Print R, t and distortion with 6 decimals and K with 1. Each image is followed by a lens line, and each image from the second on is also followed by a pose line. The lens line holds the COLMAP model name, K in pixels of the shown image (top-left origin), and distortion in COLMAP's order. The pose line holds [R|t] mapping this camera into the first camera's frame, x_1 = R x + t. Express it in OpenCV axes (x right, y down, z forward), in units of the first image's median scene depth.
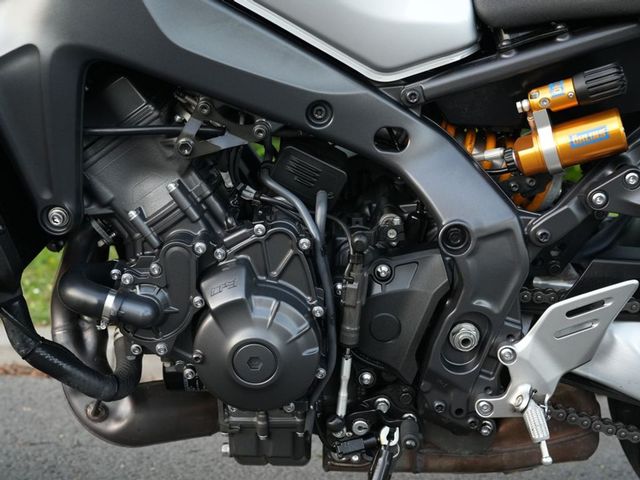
lens RADIAL K [[982.2, 0, 320.0], [0, 982.2, 240.0], [0, 0, 1]] dist [-0.069326, 0.892666]
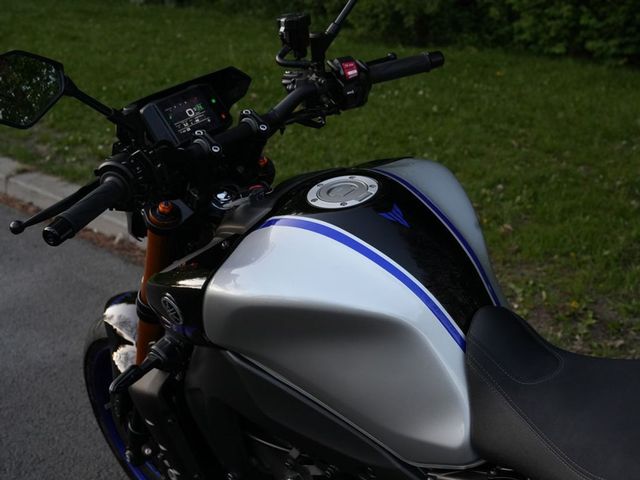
lens RADIAL K [[982.2, 0, 320.0], [0, 982.2, 240.0], [0, 0, 1]] dist [-0.069326, 0.892666]
pose [[0.725822, 0.208538, -0.655511, 0.750366], [-0.061504, 0.968797, 0.240102, -0.743781], [0.685128, -0.133955, 0.716000, 0.032172]]
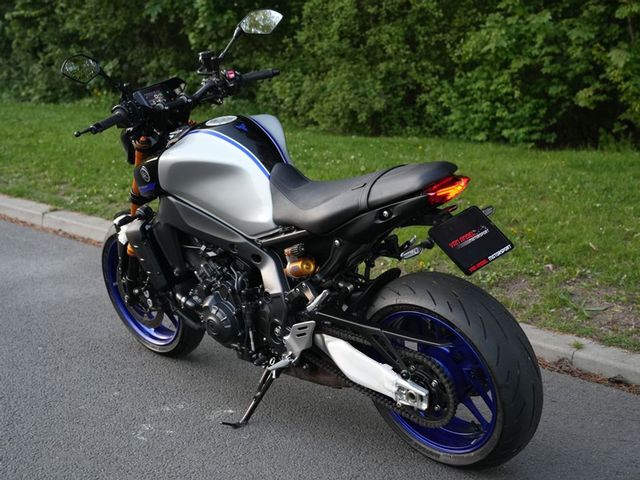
lens RADIAL K [[979.1, 0, 320.0], [0, 979.1, 240.0], [0, 0, 1]] dist [-0.096441, 0.832186]
pose [[0.725244, 0.112304, -0.679271, 2.134548], [-0.044497, 0.992190, 0.116531, -0.495230], [0.687052, -0.054288, 0.724577, -0.932300]]
